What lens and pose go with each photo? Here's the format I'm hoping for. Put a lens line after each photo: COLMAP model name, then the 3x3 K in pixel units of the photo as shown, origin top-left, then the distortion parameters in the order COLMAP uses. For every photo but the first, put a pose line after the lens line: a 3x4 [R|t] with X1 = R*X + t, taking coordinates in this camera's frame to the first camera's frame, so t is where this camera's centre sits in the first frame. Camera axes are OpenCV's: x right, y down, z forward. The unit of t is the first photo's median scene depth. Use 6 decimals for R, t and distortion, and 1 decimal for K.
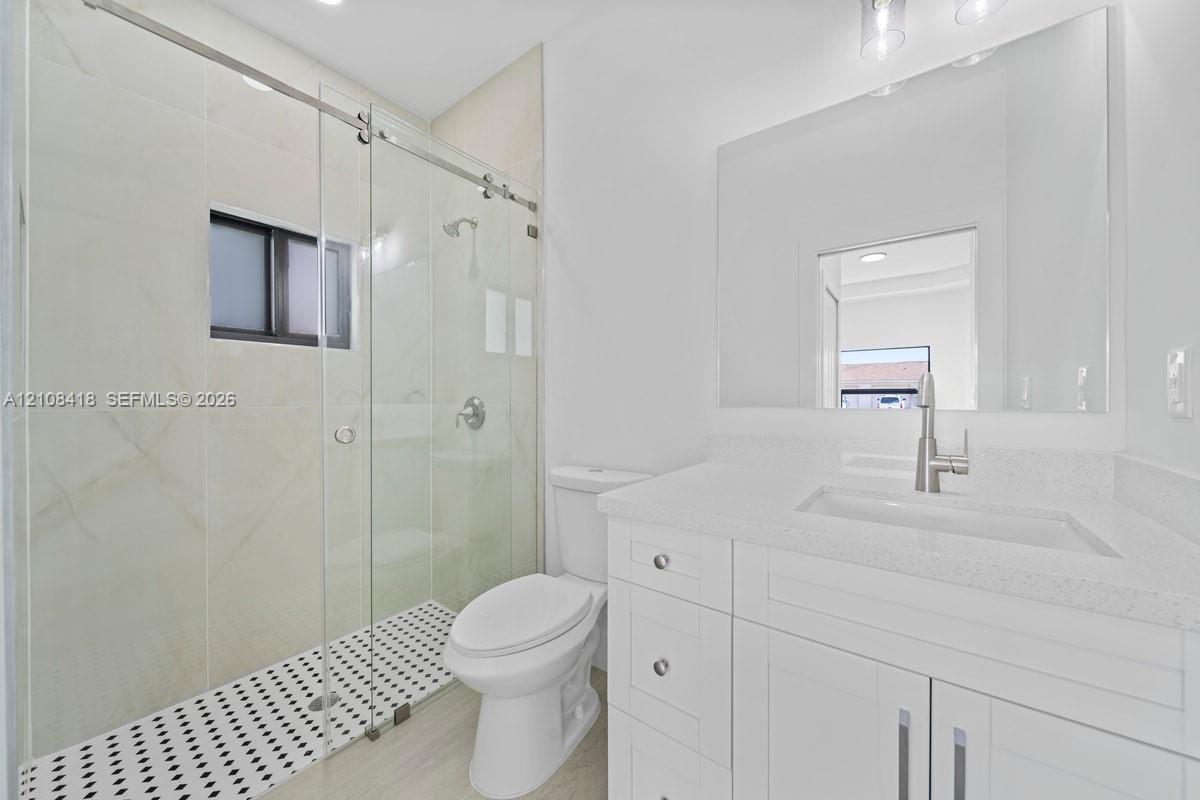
lens RADIAL K [[430.1, 0, 600.0], [0, 430.1, 400.0], [0, 0, 1]] dist [0.000369, 0.000060]
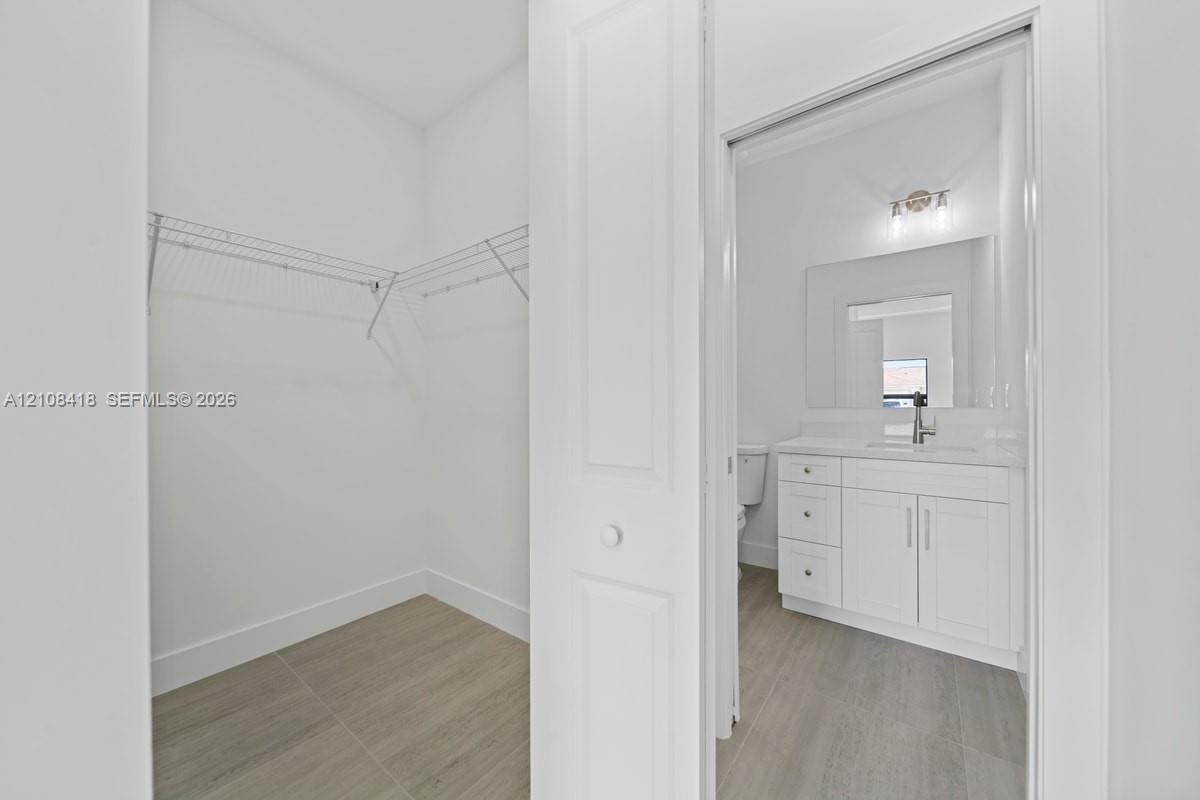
lens RADIAL K [[430.1, 0, 600.0], [0, 430.1, 400.0], [0, 0, 1]] dist [0.000369, 0.000060]
pose [[0.999995, -0.002518, -0.001782, -0.928862], [0.002496, 0.999924, -0.012036, 0.007352], [0.001812, 0.012031, 0.999926, -1.296995]]
